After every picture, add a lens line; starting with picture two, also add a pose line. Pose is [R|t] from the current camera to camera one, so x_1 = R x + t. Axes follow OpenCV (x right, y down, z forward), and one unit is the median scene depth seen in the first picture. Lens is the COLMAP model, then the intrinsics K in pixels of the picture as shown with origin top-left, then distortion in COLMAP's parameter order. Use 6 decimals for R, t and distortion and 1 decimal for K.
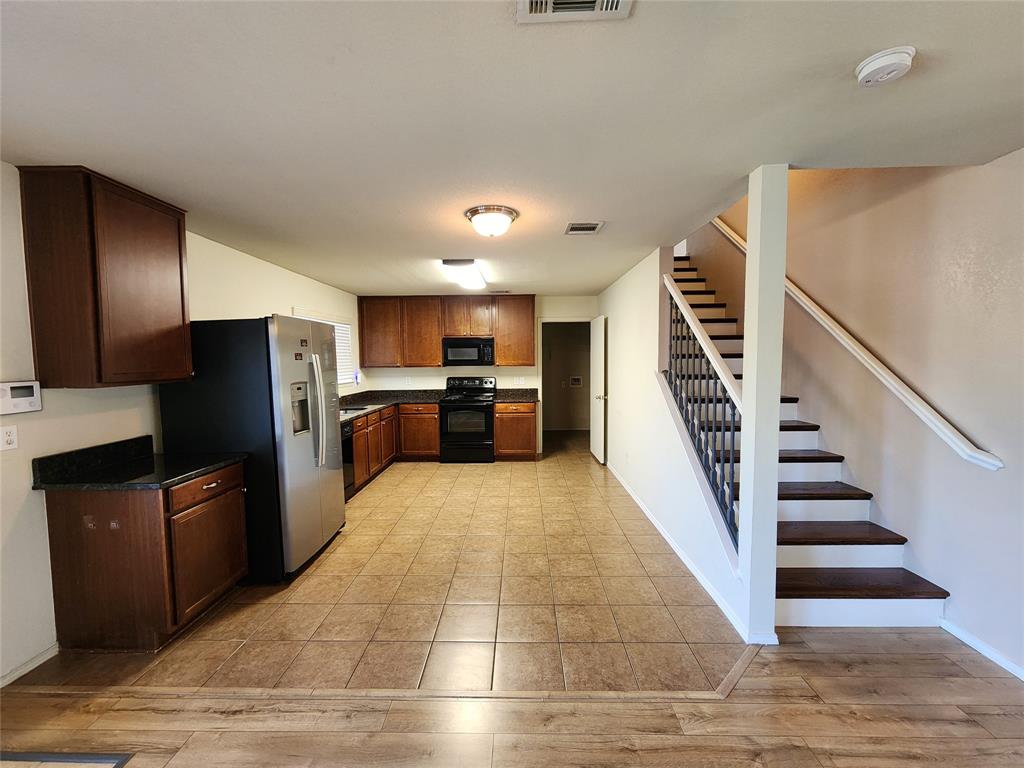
lens RADIAL K [[419.6, 0, 511.0], [0, 419.6, 381.4], [0, 0, 1]] dist [-0.000329, -0.000043]
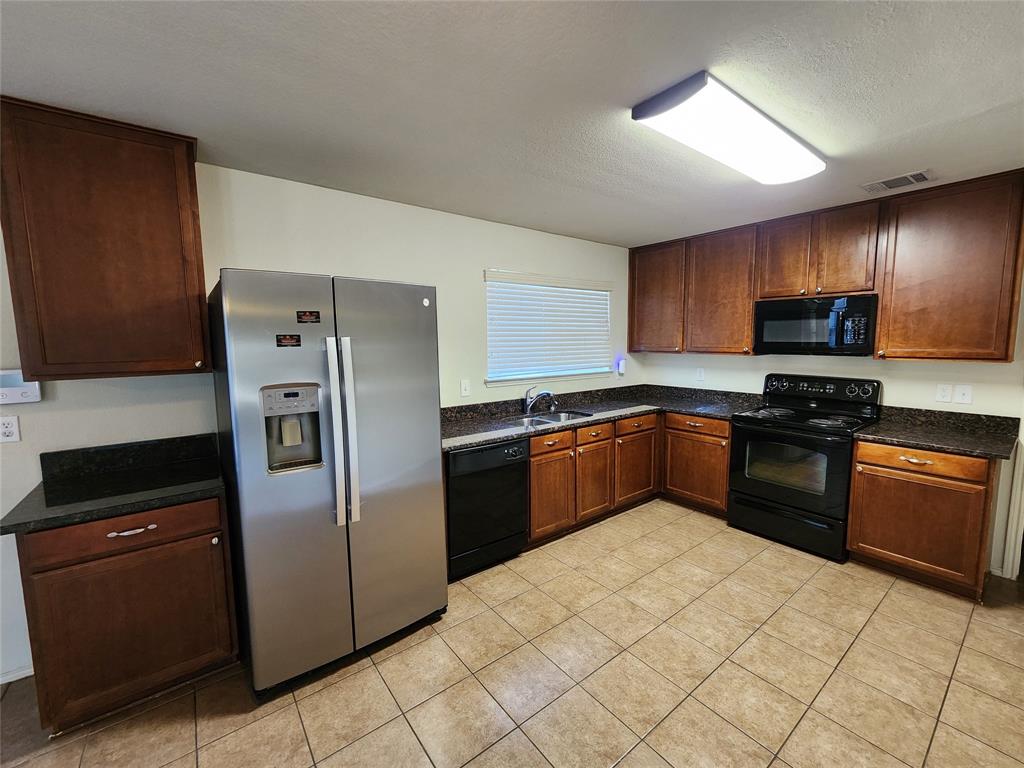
lens RADIAL K [[421.6, 0, 513.2], [0, 421.6, 382.3], [0, 0, 1]] dist [-0.001185, 0.000597]
pose [[0.630467, 0.086581, -0.771372, 0.077997], [-0.042529, 0.996120, 0.077047, -0.031292], [0.775050, -0.015770, 0.631703, 0.451793]]
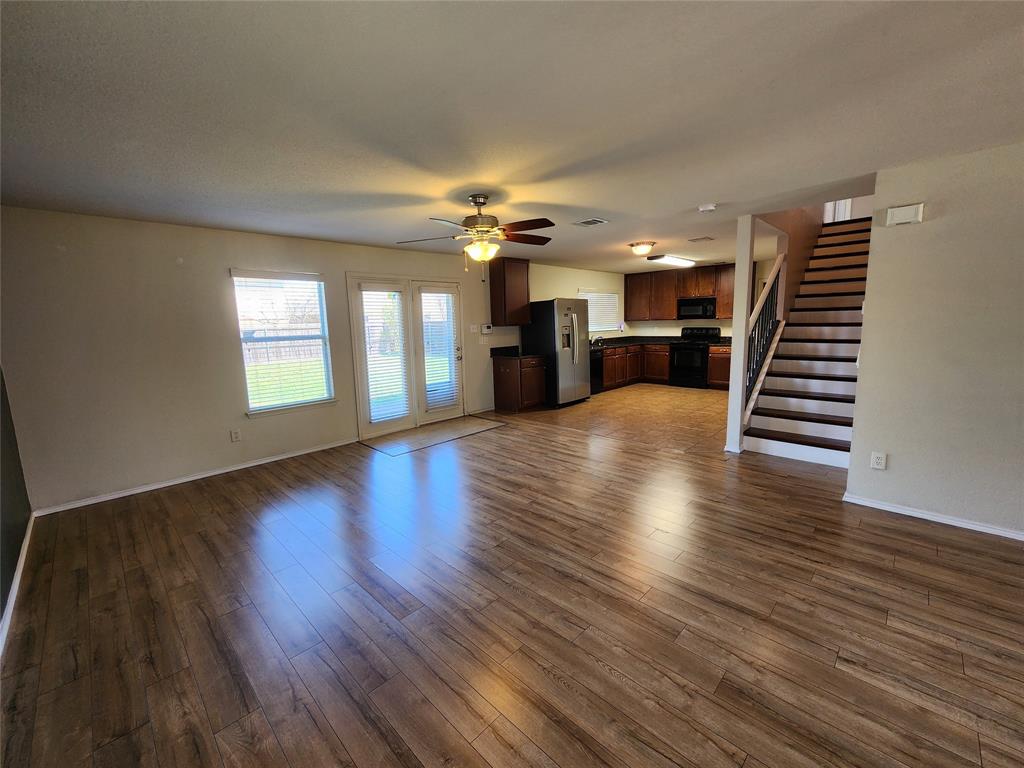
lens RADIAL K [[419.6, 0, 511.0], [0, 419.6, 381.4], [0, 0, 1]] dist [-0.000329, -0.000043]
pose [[0.727116, 0.091590, -0.680378, 0.464615], [-0.020064, 0.993472, 0.112295, 0.026585], [0.686221, -0.068001, 0.724207, -0.483333]]
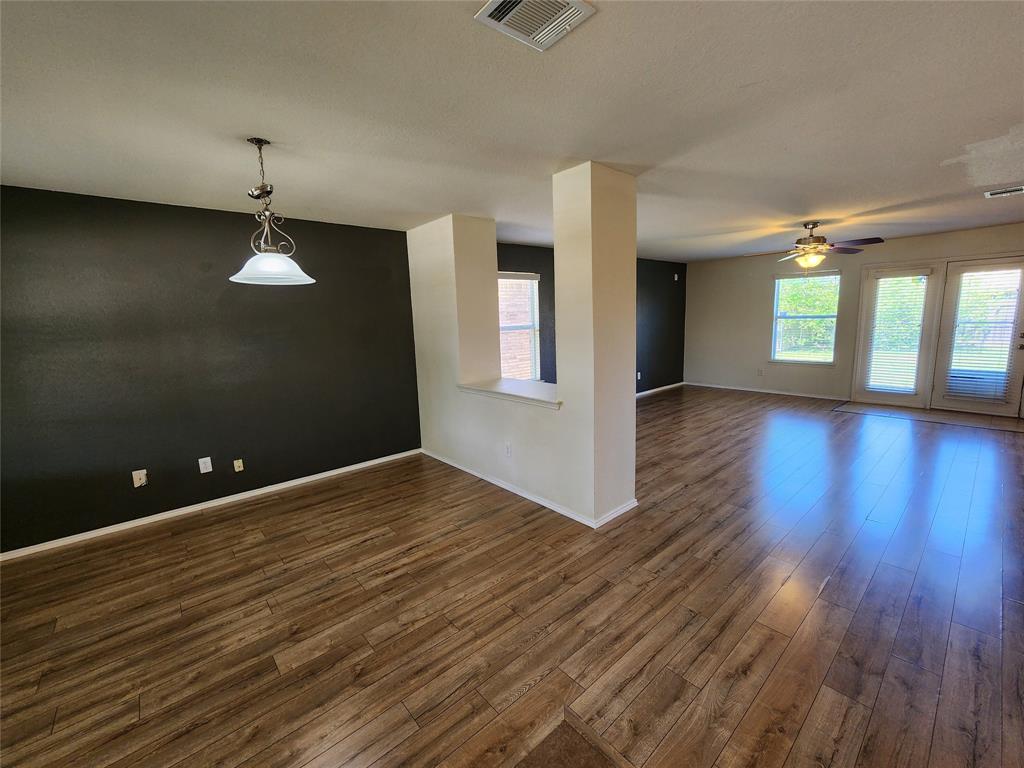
lens RADIAL K [[413.2, 0, 514.1], [0, 413.2, 387.4], [0, 0, 1]] dist [-0.000876, 0.000016]
pose [[-0.752538, 0.148784, -0.641522, 1.063542], [0.020582, 0.978982, 0.202905, -0.022125], [0.658227, 0.139490, -0.739783, 0.202559]]
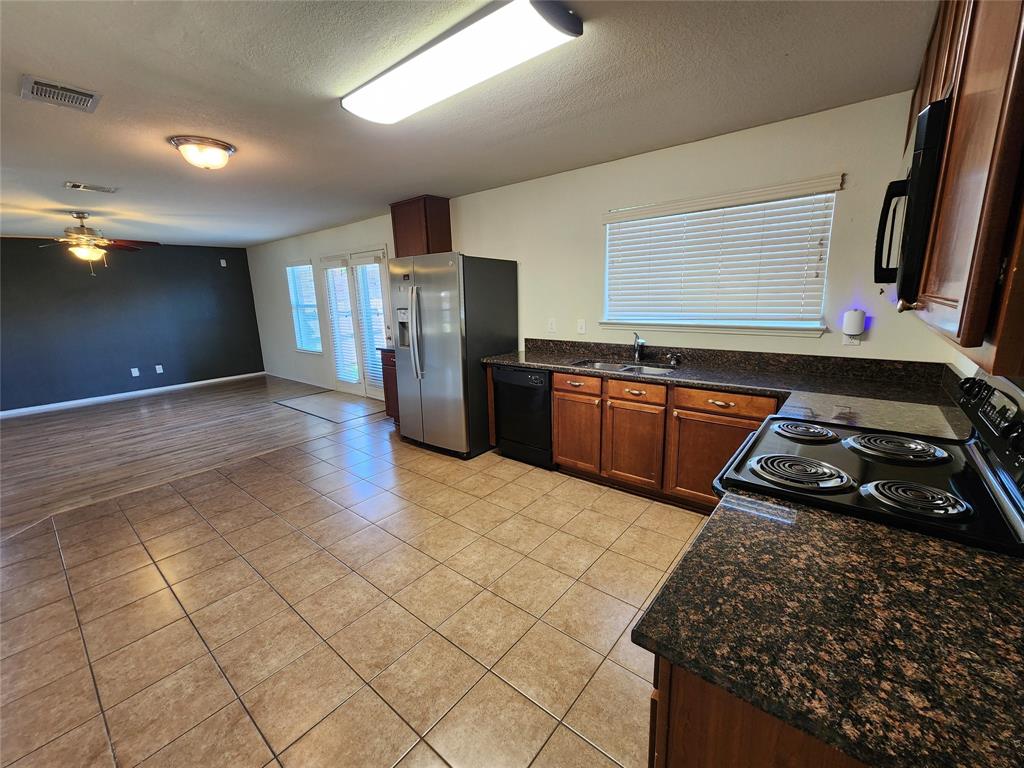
lens RADIAL K [[421.6, 0, 513.2], [0, 421.6, 382.3], [0, 0, 1]] dist [-0.001185, 0.000597]
pose [[-0.615818, 0.193975, -0.763637, 0.177949], [-0.007959, 0.967639, 0.252213, -0.057280], [0.787848, 0.161395, -0.594345, 1.093878]]
